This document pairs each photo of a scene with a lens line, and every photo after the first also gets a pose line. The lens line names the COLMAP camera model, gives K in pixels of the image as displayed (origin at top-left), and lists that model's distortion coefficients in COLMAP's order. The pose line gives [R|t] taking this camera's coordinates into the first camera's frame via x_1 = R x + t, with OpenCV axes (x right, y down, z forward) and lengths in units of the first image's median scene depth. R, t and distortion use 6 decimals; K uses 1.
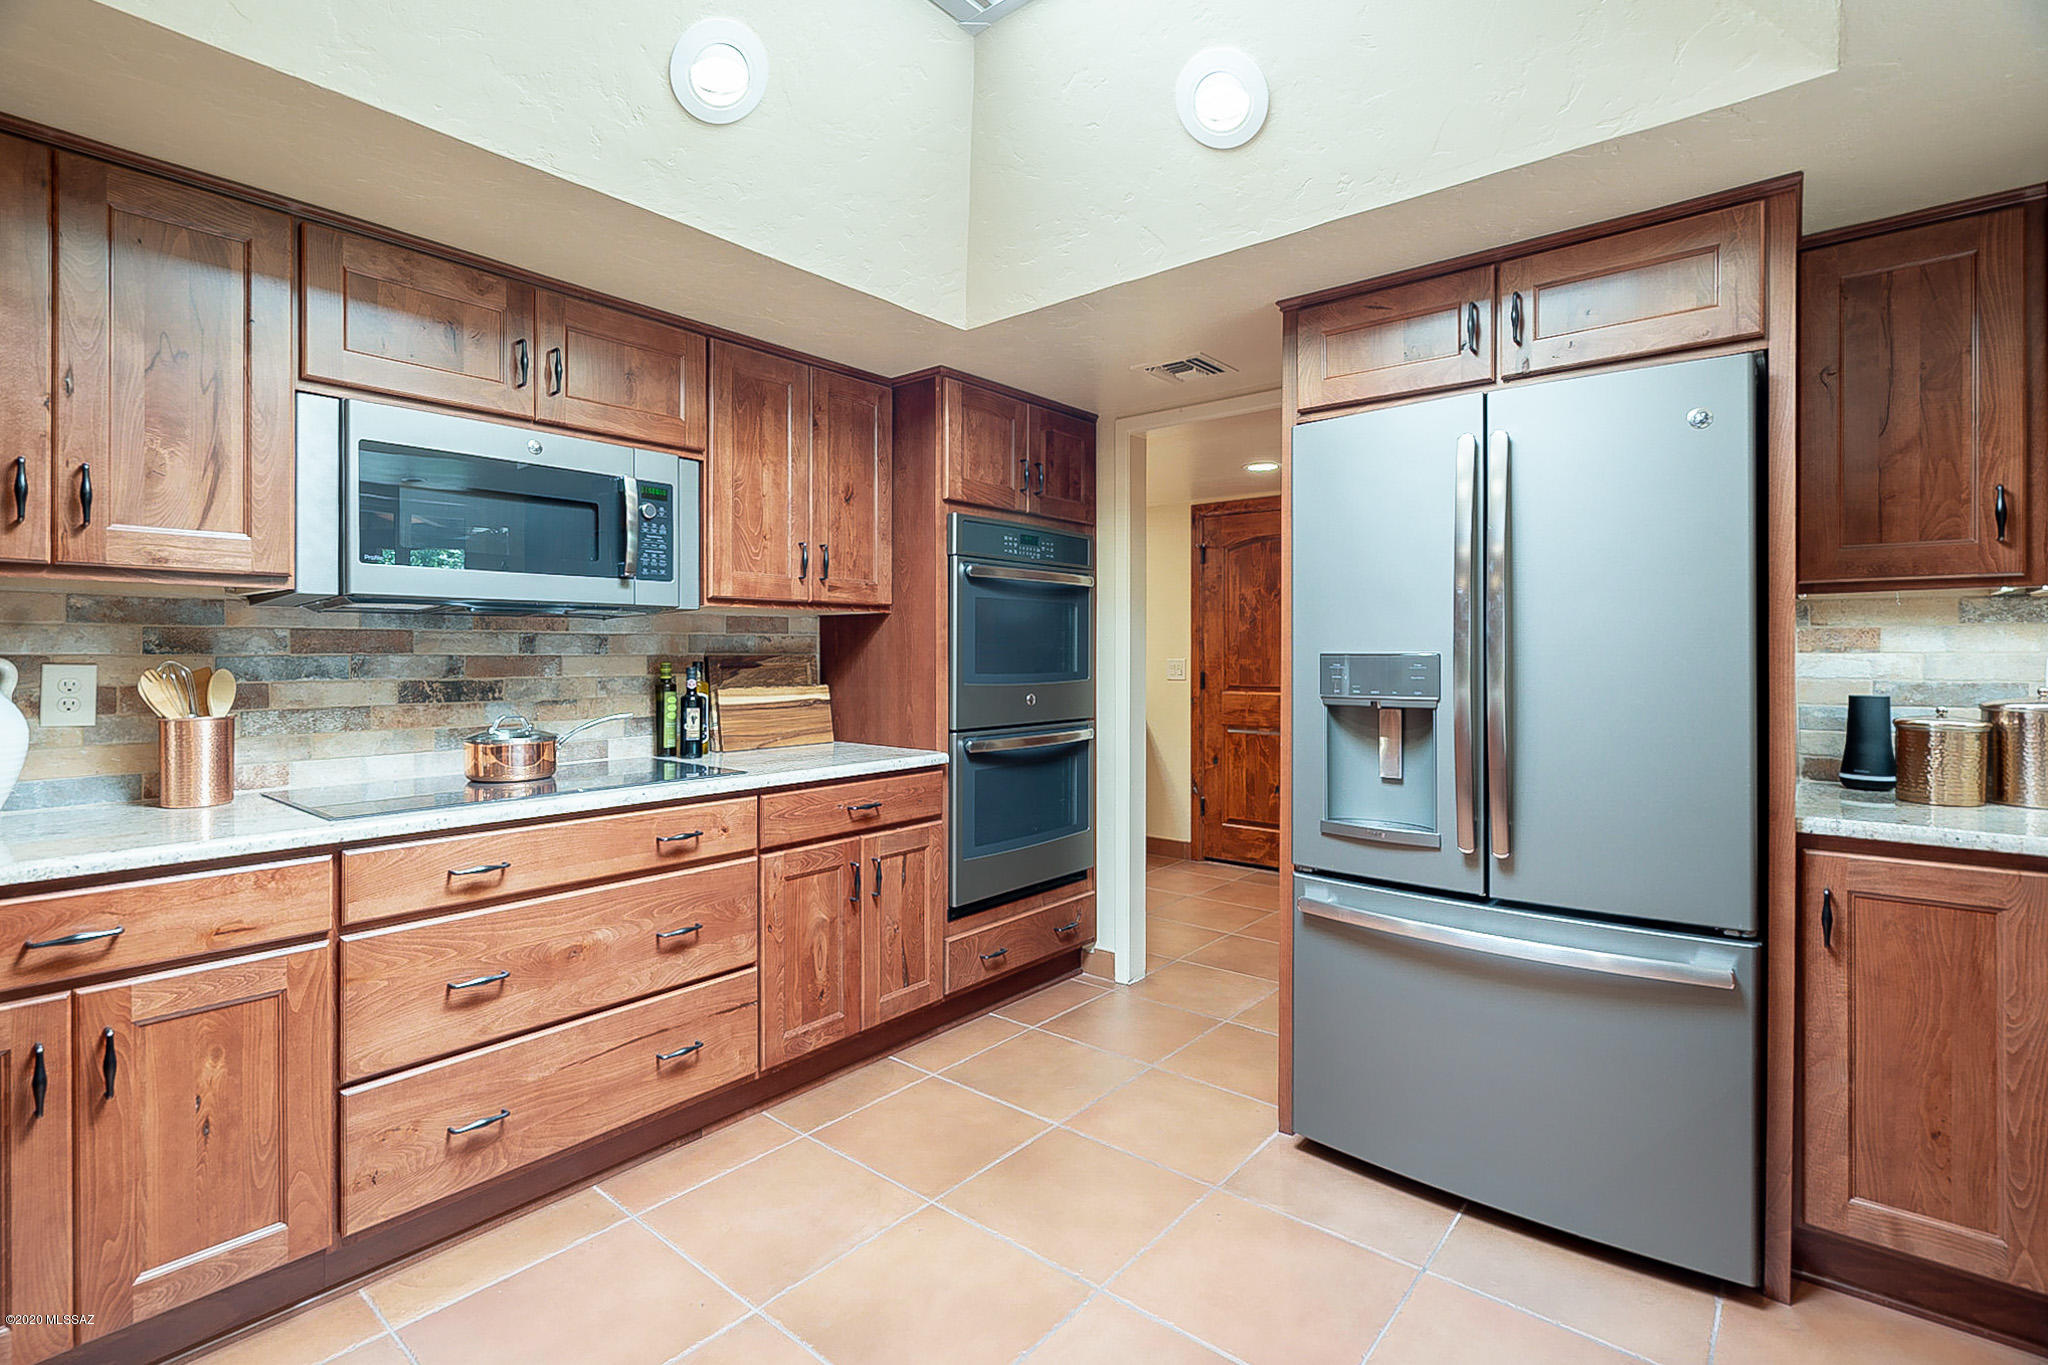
lens RADIAL K [[942.6, 0, 1027.2], [0, 942.6, 657.9], [0, 0, 1]] dist [0.000194, 0.000006]
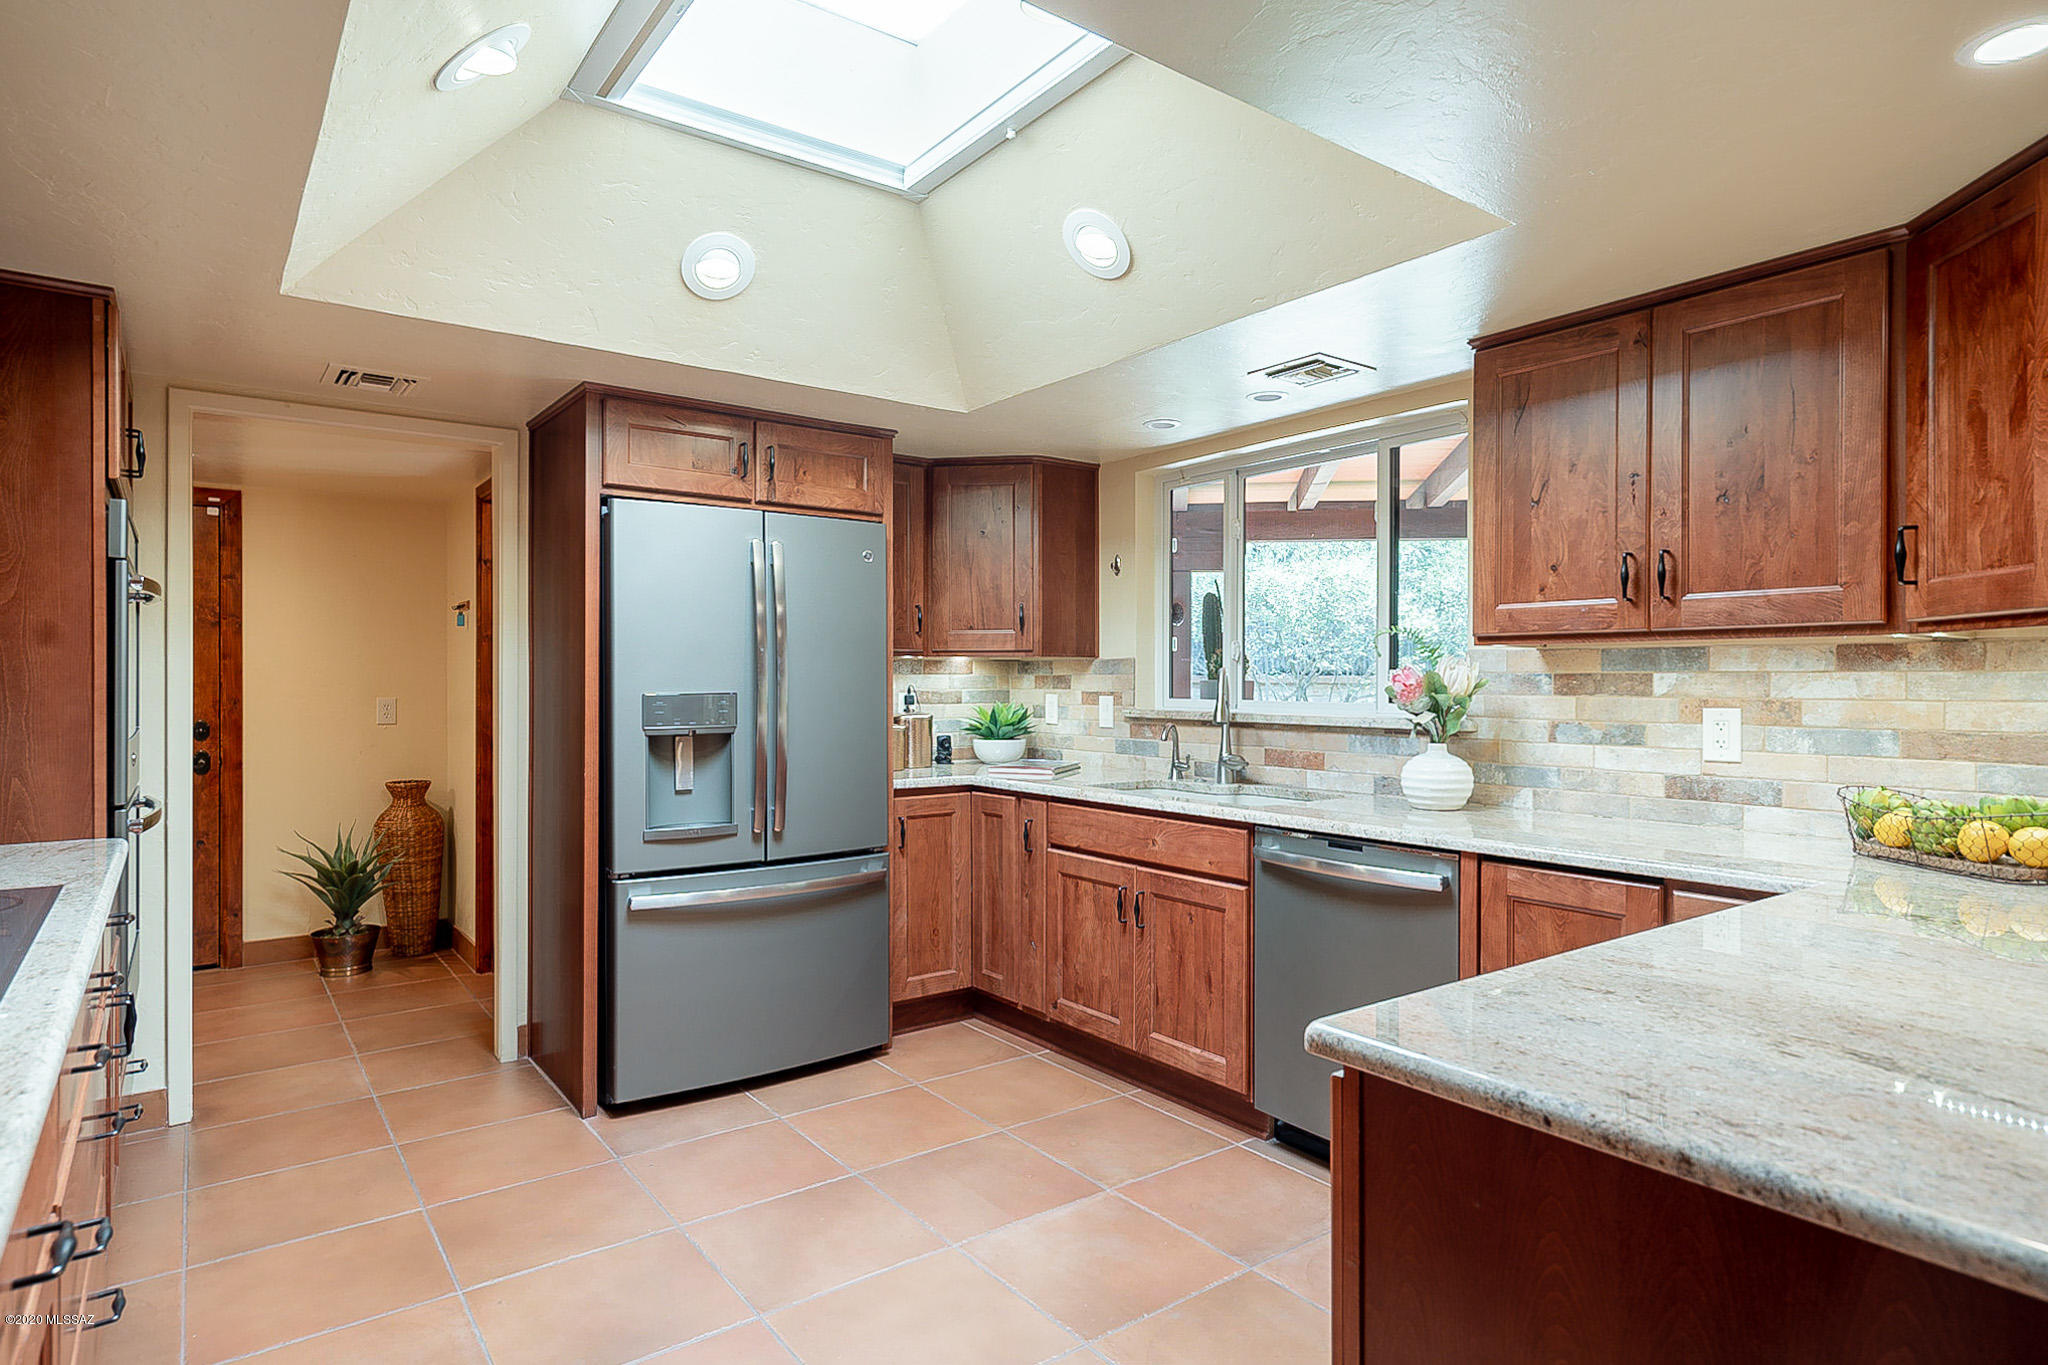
lens RADIAL K [[1119.2, 0, 1017.6], [0, 1119.2, 685.2], [0, 0, 1]] dist [0.000943, 0.000159]
pose [[0.238825, -0.003202, 0.971057, -0.989791], [0.003647, 0.999990, 0.002401, -0.017367], [-0.971056, 0.002968, 0.238834, 0.193704]]
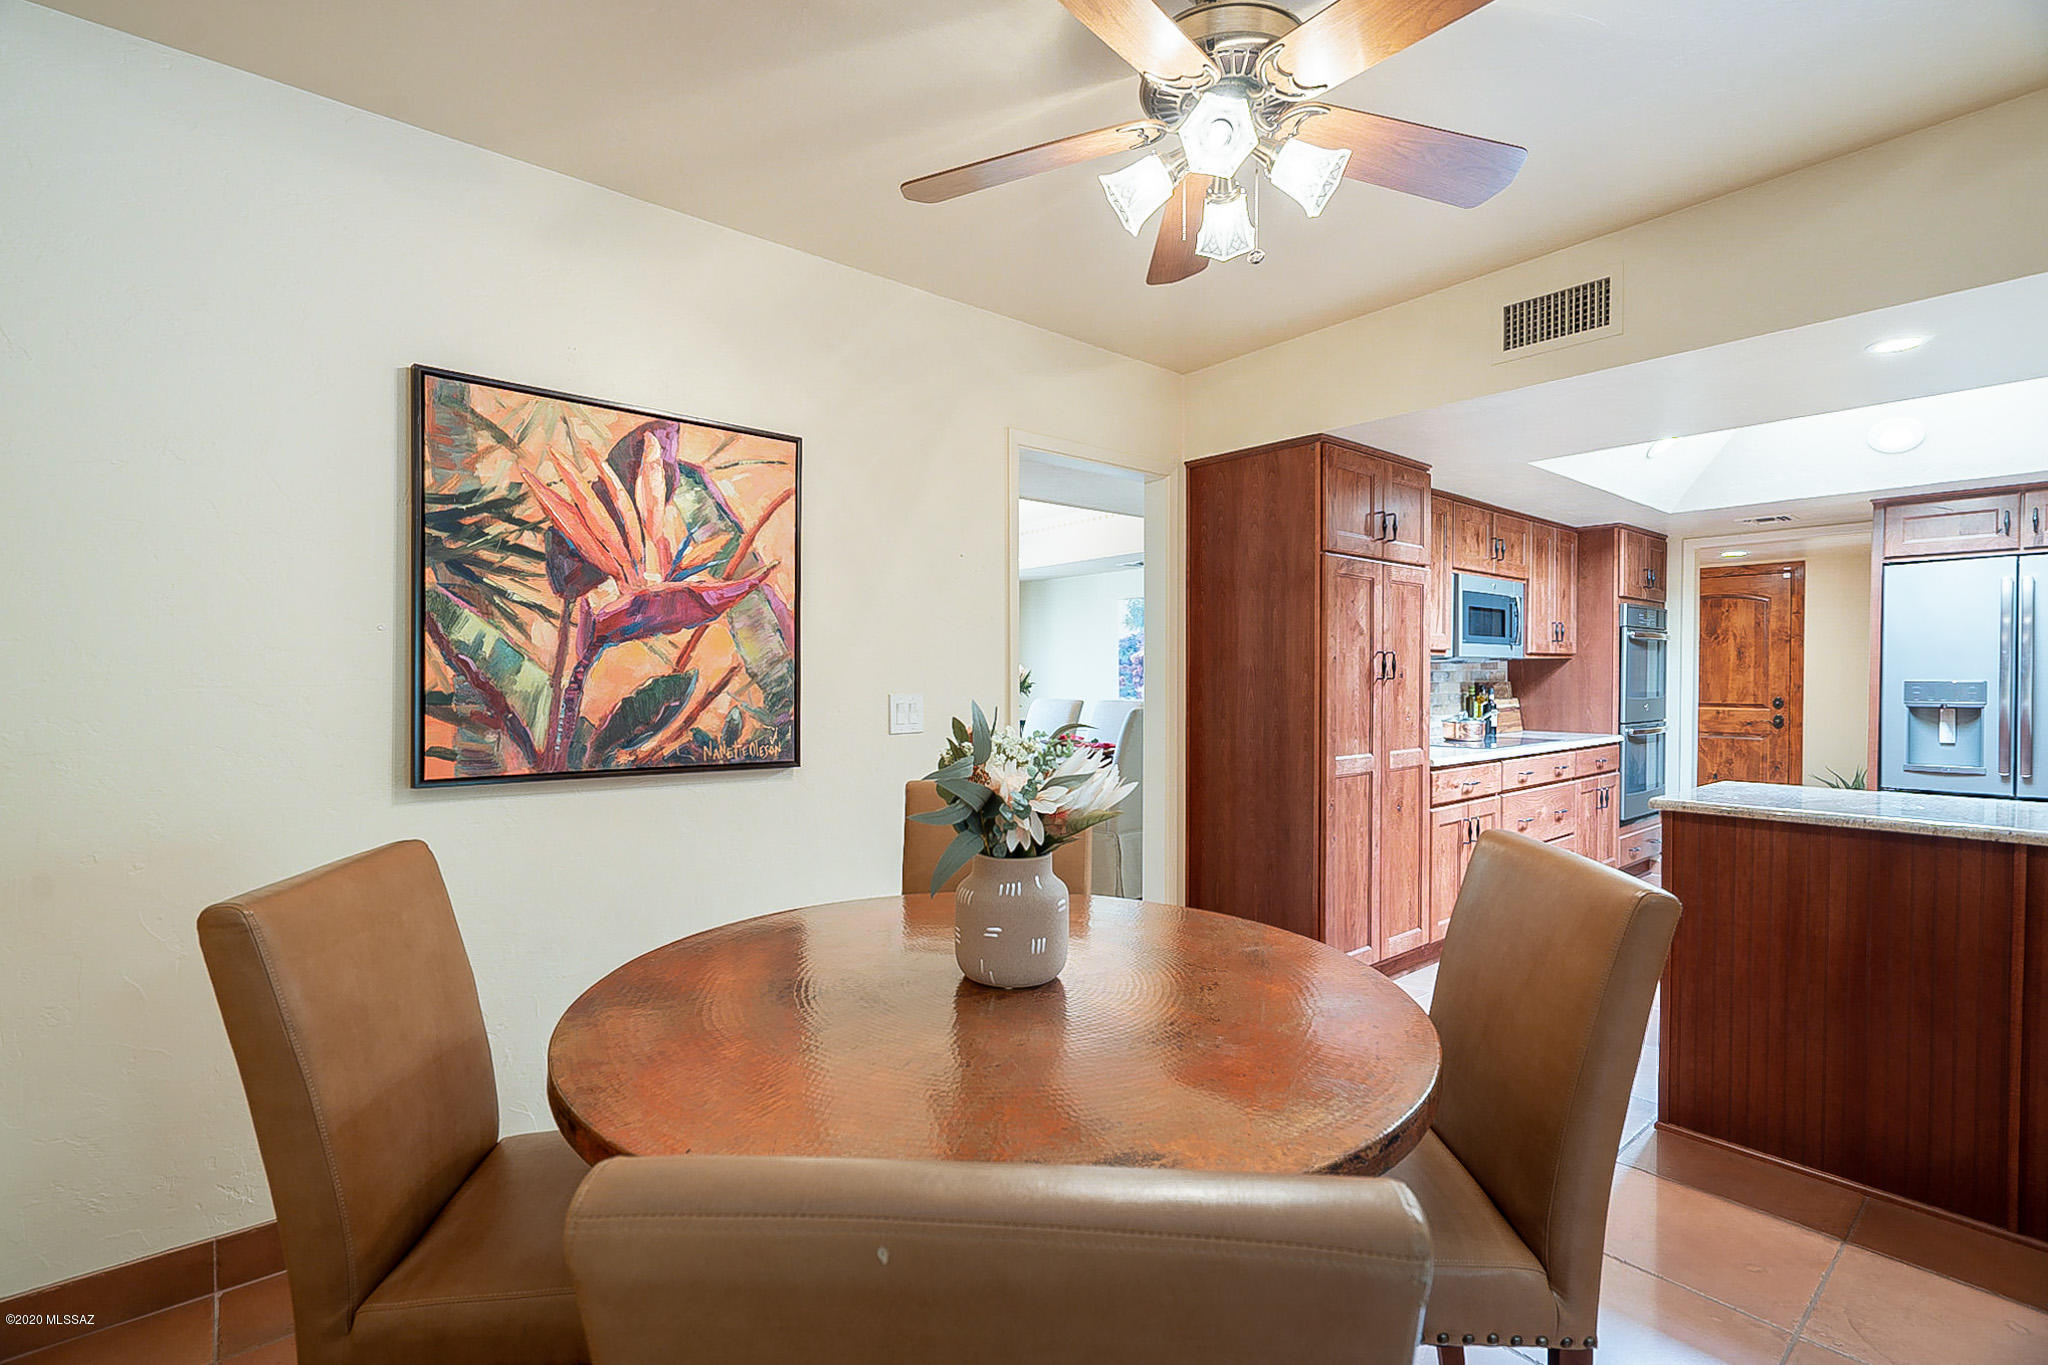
lens RADIAL K [[936.8, 0, 1019.8], [0, 936.8, 699.4], [0, 0, 1]] dist [-0.002499, 0.000027]
pose [[0.984198, 0.001646, -0.177064, -1.215216], [0.001622, 0.999831, 0.018310, -0.005100], [0.177064, -0.018307, 0.984029, -1.319190]]
